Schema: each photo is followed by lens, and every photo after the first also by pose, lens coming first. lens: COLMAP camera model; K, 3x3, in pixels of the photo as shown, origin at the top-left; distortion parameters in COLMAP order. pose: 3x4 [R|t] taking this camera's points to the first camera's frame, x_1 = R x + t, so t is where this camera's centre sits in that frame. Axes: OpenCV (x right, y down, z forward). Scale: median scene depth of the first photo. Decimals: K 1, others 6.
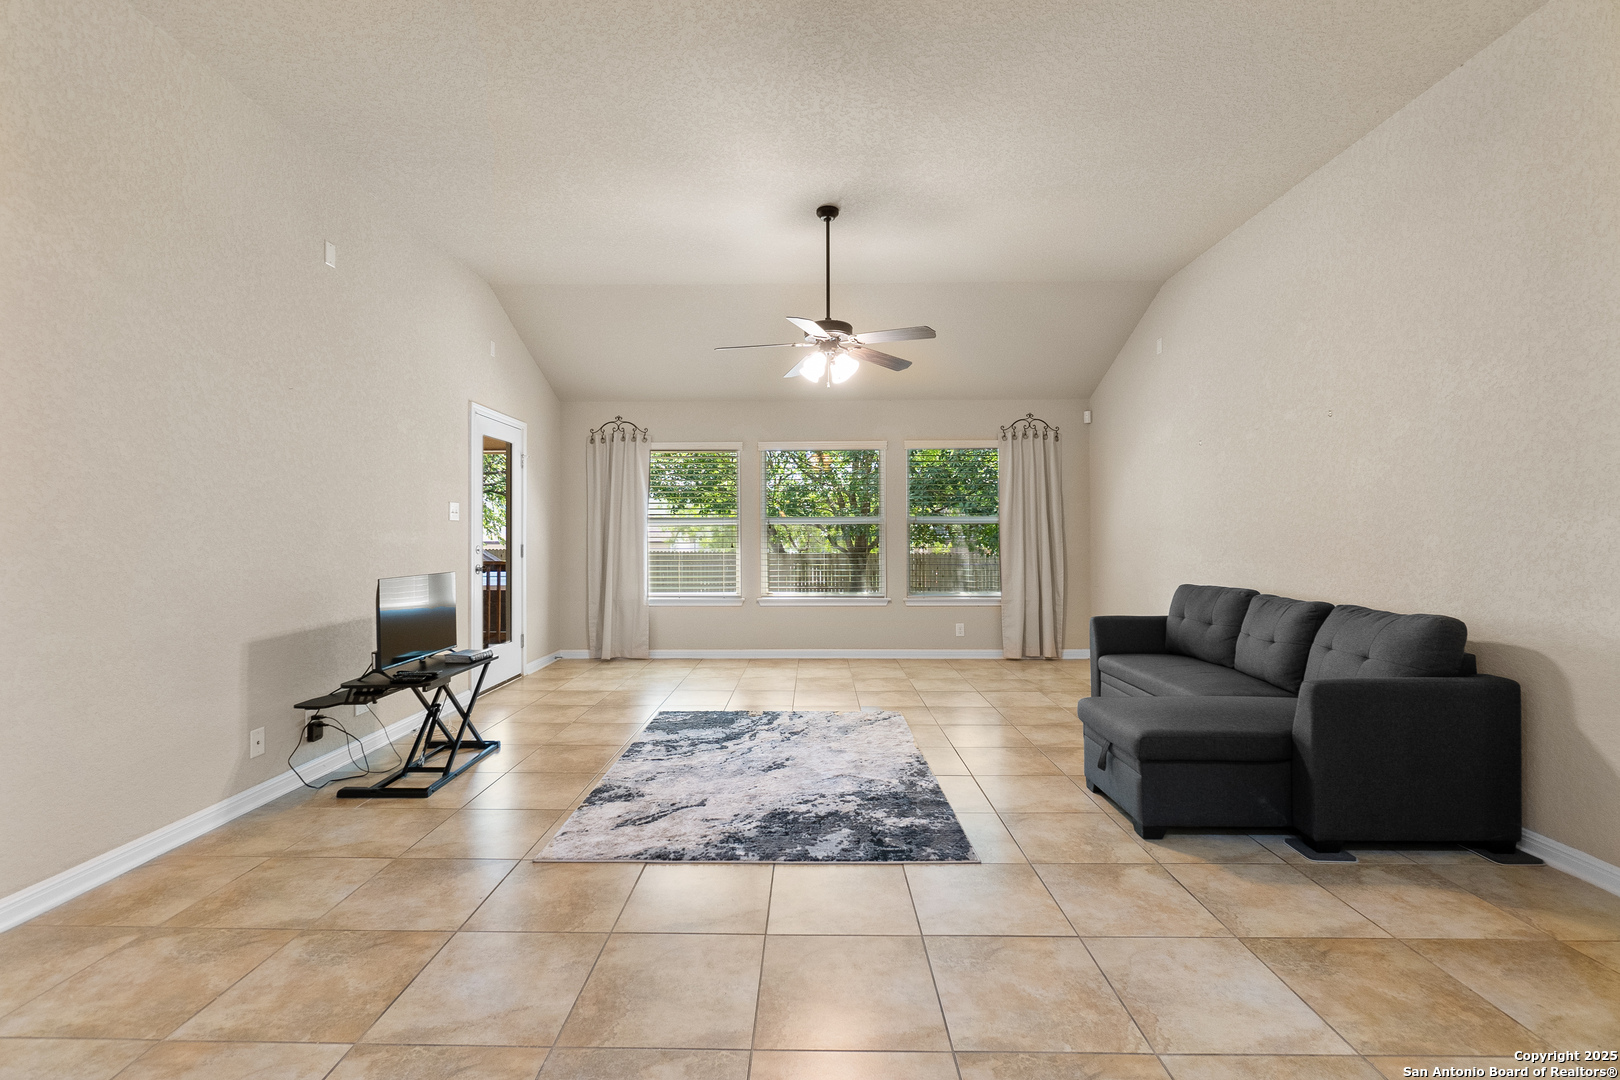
lens RADIAL K [[699.3, 0, 808.0], [0, 699.3, 535.7], [0, 0, 1]] dist [-0.004976, 0.000161]
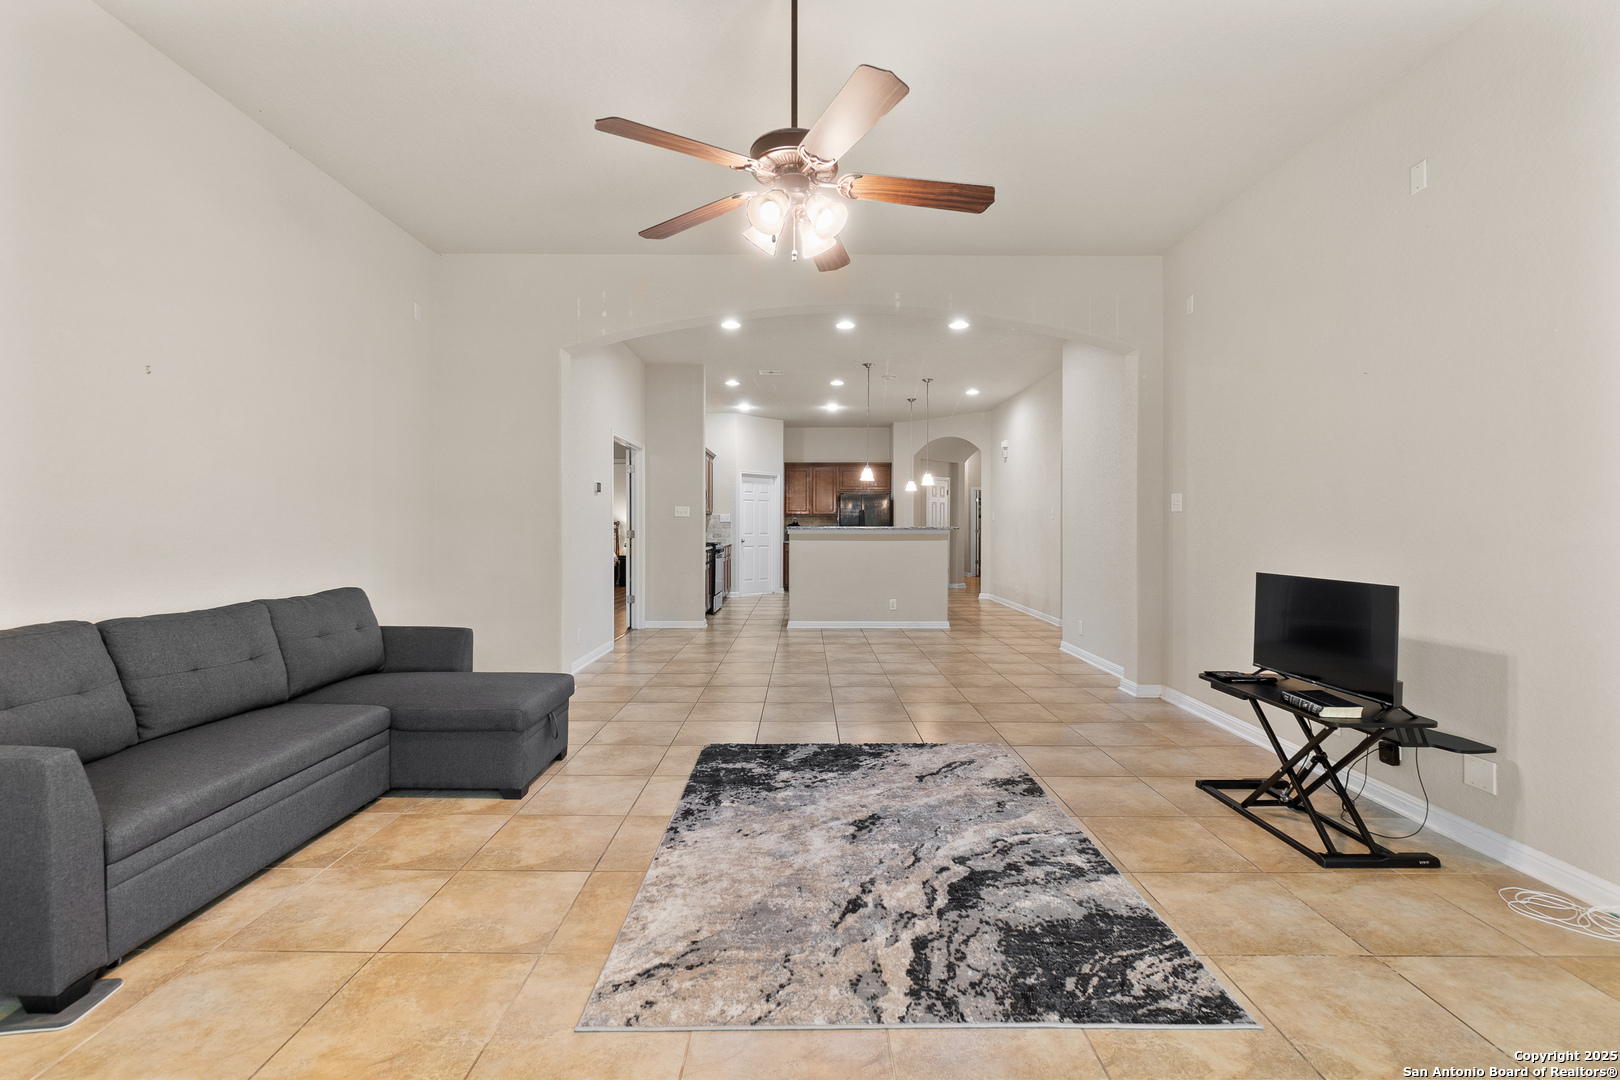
lens RADIAL K [[699.3, 0, 807.0], [0, 699.3, 534.0], [0, 0, 1]] dist [-0.004976, 0.000161]
pose [[-0.999978, -0.001560, -0.006455, 0.023455], [-0.001614, 0.999965, 0.008254, 0.000806], [0.006441, 0.008265, -0.999945, 1.665927]]
